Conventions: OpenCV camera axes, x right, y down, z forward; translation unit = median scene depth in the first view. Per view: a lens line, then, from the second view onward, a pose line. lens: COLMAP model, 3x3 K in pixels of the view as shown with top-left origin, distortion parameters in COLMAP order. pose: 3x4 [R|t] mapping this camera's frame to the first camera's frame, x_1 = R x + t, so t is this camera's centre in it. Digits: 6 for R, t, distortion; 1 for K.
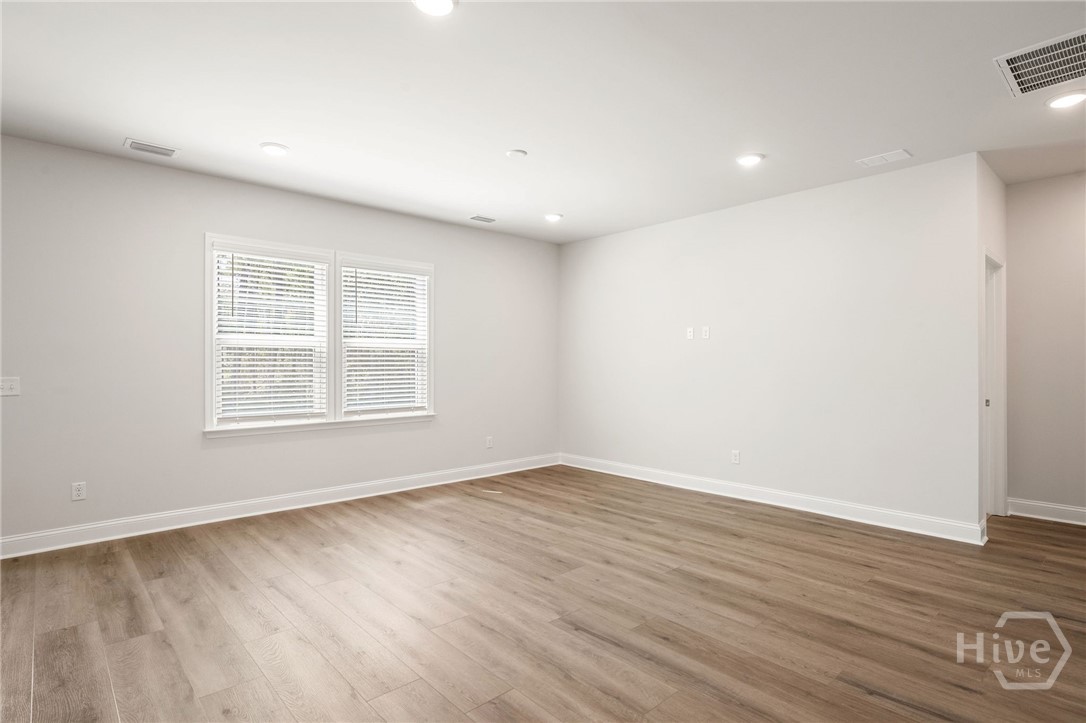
lens RADIAL K [[549.2, 0, 570.3], [0, 549.2, 360.0], [0, 0, 1]] dist [0.001437, -0.000252]
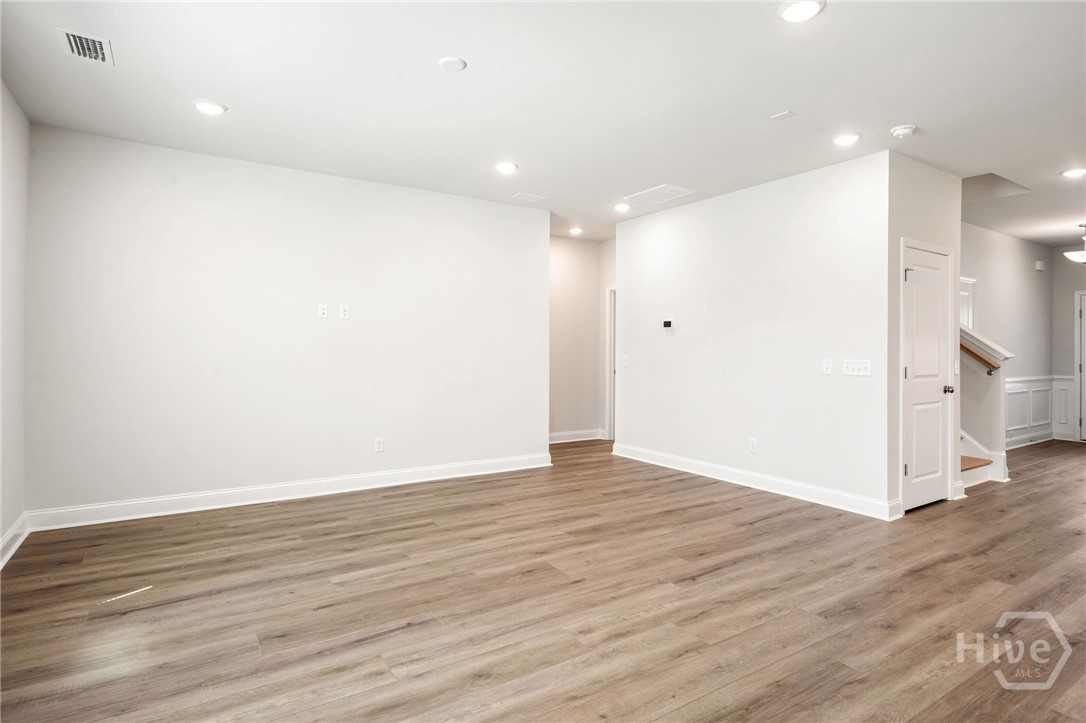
lens RADIAL K [[549.2, 0, 541.1], [0, 549.2, 355.6], [0, 0, 1]] dist [0.001437, -0.000252]
pose [[0.207417, -0.010184, 0.978200, -0.772044], [-0.011838, 0.999846, 0.012919, 0.007407], [-0.978181, -0.014259, 0.207265, 0.711095]]
